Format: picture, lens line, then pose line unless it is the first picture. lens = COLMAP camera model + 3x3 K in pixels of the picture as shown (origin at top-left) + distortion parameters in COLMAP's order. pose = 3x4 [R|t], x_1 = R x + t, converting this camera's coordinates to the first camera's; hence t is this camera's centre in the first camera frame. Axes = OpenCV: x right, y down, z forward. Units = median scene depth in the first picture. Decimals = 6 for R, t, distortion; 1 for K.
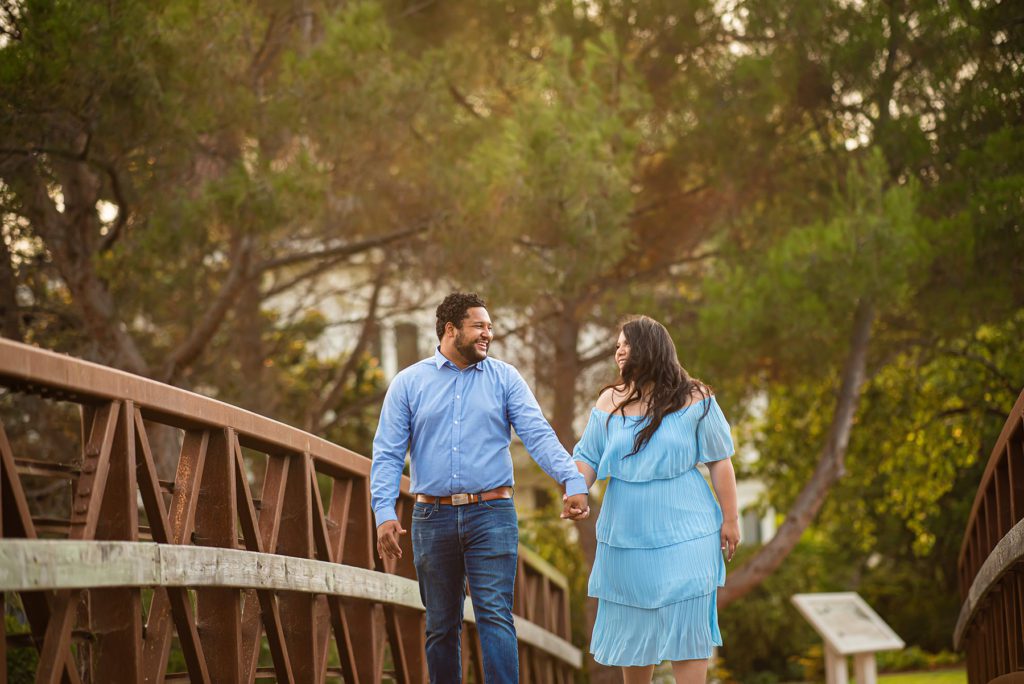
lens RADIAL K [[1744.4, 0, 512.0], [0, 1744.4, 342.0], [0, 0, 1]] dist [0.025630, -0.003973]
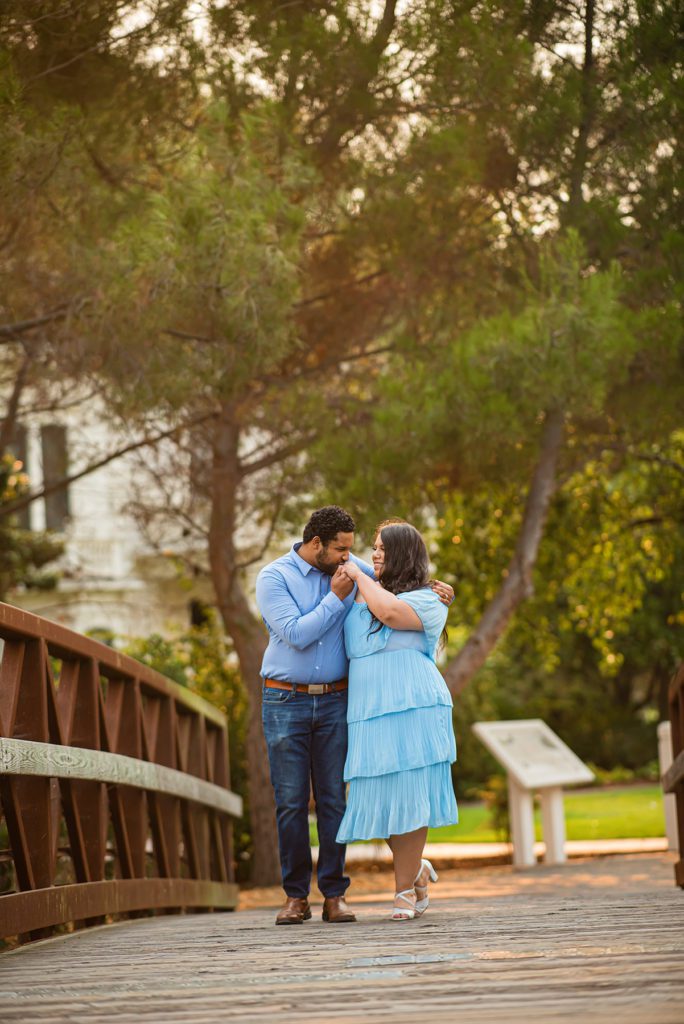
lens RADIAL K [[1744.4, 0, 342.0], [0, 1744.4, 512.0], [0, 0, 1]] dist [0.025630, -0.003973]
pose [[0.995258, -0.002645, 0.097234, 0.003569], [-0.001081, 0.999268, 0.038241, -0.000587], [-0.097264, -0.038165, 0.994527, 0.100325]]
